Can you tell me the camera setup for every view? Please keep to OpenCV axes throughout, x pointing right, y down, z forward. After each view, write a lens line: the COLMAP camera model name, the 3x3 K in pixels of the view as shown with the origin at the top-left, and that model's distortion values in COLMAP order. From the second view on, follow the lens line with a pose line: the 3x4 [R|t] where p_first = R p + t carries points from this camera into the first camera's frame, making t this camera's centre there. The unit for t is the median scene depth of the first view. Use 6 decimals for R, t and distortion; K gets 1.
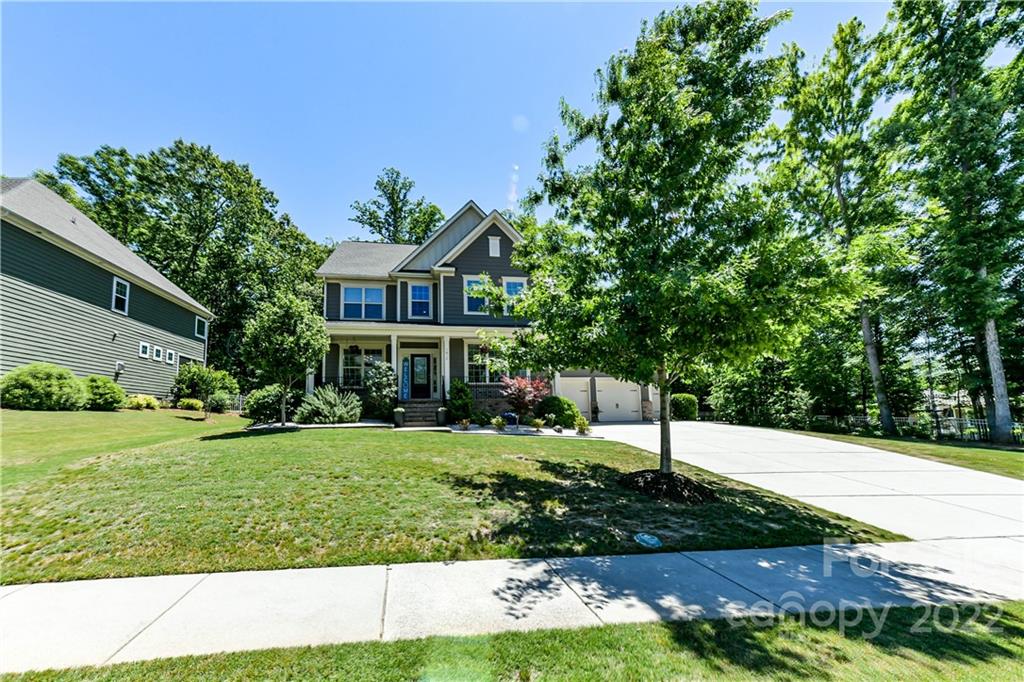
lens RADIAL K [[400.4, 0, 511.8], [0, 400.4, 403.1], [0, 0, 1]] dist [0.000263, 0.000085]
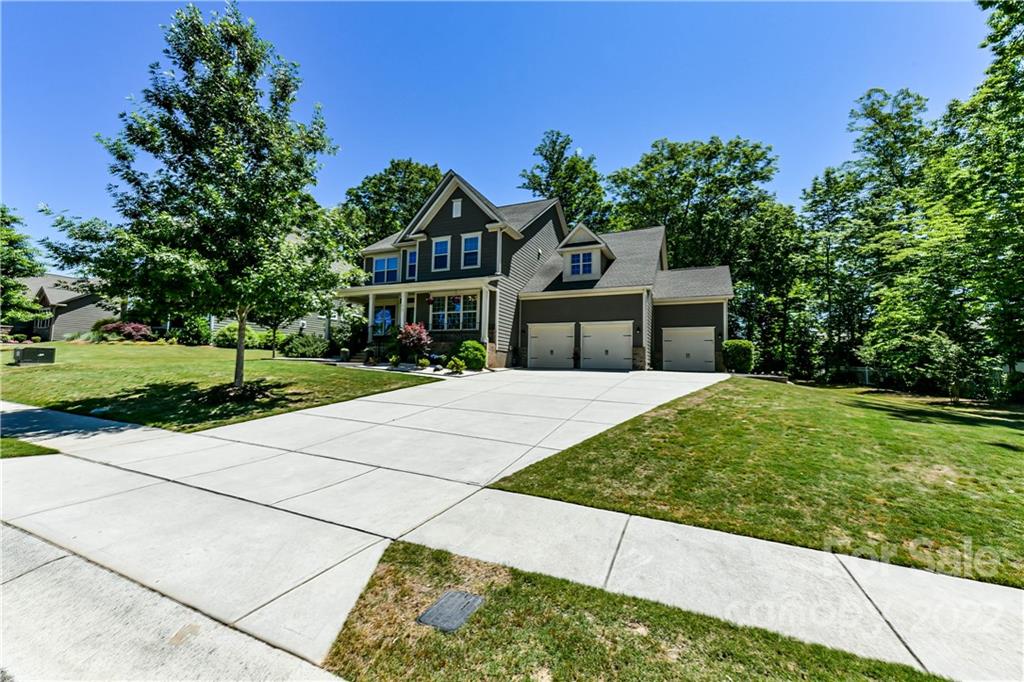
lens RADIAL K [[401.2, 0, 509.6], [0, 401.2, 357.2], [0, 0, 1]] dist [0.000416, 0.000060]
pose [[0.826259, 0.021366, -0.562886, 0.721869], [-0.014188, 0.999753, 0.017122, 0.007625], [0.563112, -0.006161, 0.826357, 0.144252]]
